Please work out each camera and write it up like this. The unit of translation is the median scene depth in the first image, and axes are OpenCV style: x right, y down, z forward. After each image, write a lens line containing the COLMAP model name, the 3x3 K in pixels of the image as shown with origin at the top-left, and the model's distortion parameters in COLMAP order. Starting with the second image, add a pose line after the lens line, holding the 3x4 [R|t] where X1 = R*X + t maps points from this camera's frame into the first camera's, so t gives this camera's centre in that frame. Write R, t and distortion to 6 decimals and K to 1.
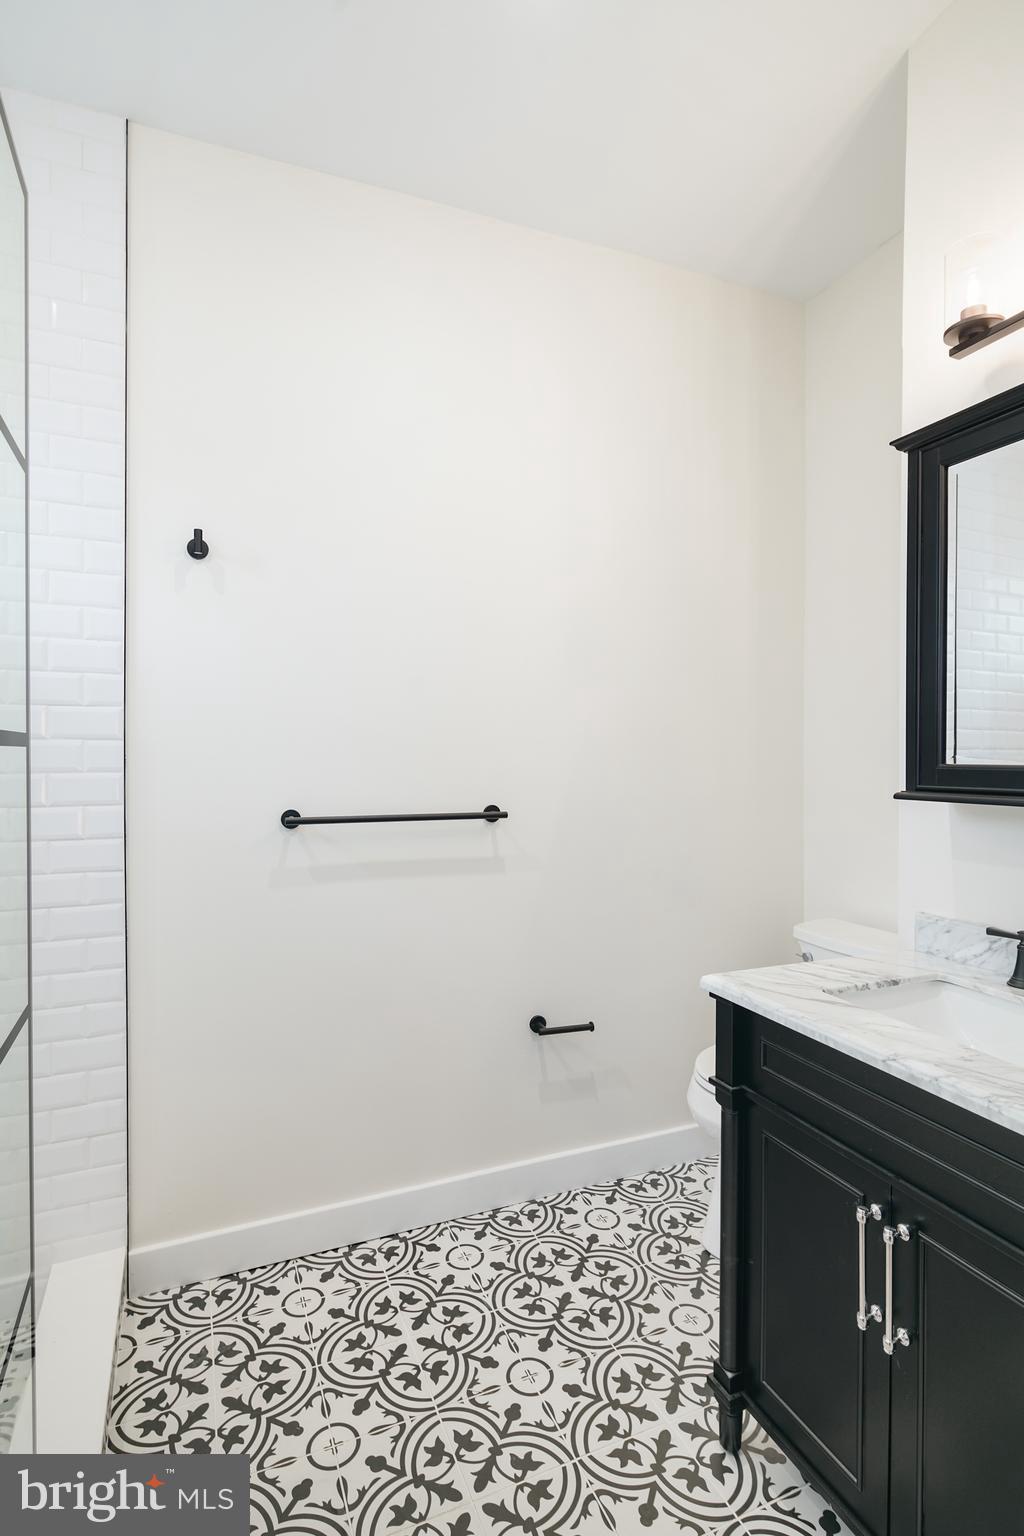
lens RADIAL K [[763.8, 0, 512.0], [0, 763.8, 768.0], [0, 0, 1]] dist [-0.000189, 0.000037]
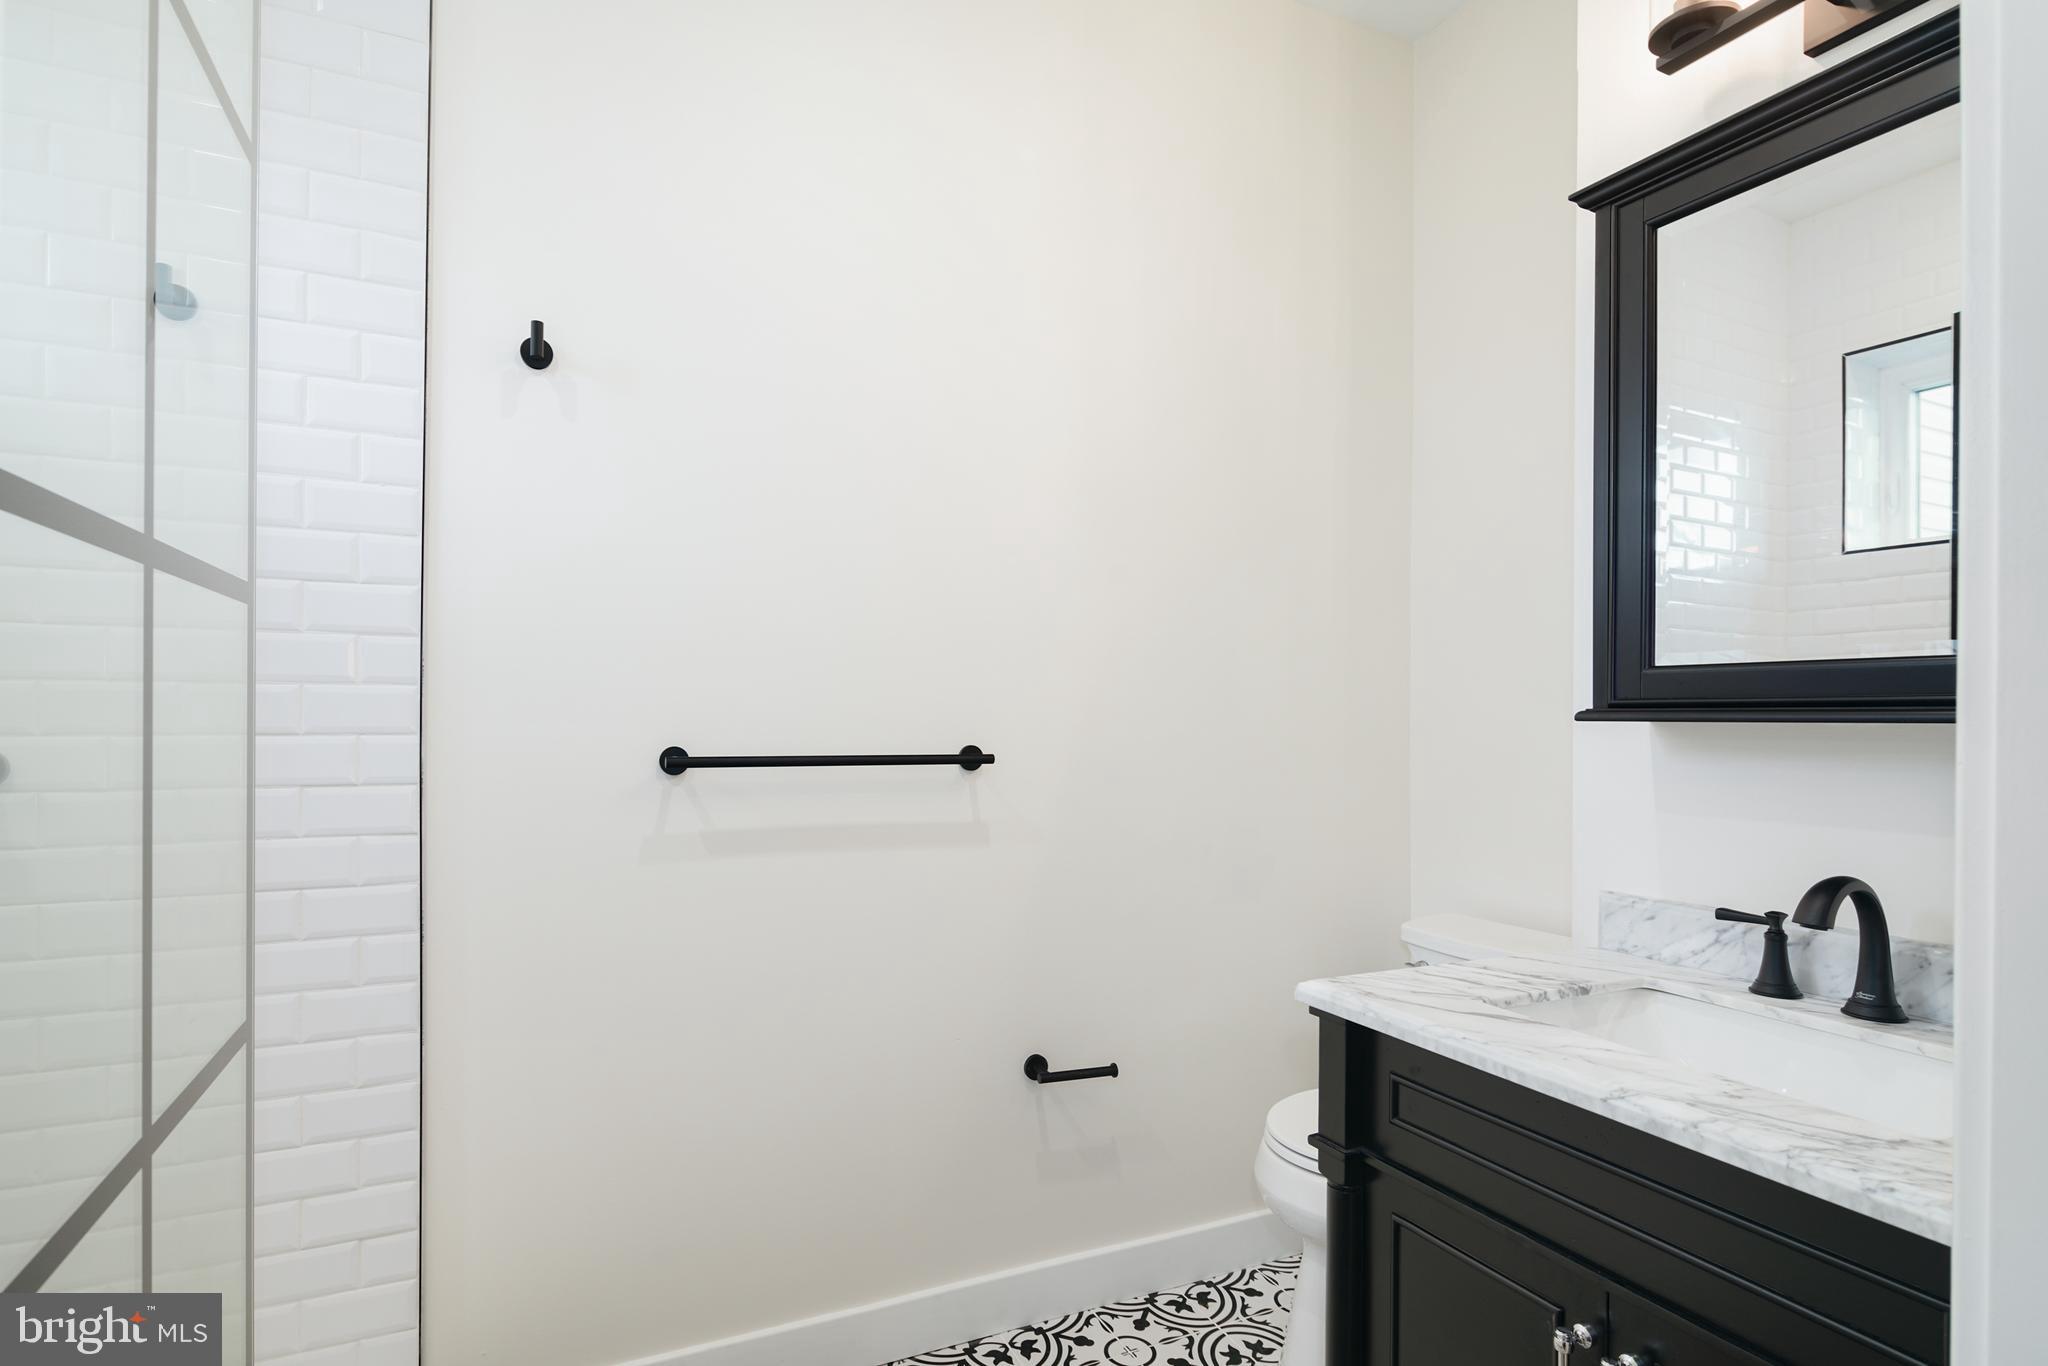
lens RADIAL K [[1046.5, 0, 1014.4], [0, 1046.5, 716.8], [0, 0, 1]] dist [-0.002544, -0.000941]
pose [[0.999392, 0.004331, 0.034609, -0.027862], [-0.003893, 0.999911, -0.012732, 0.048785], [-0.034661, 0.012590, 0.999320, 0.087746]]
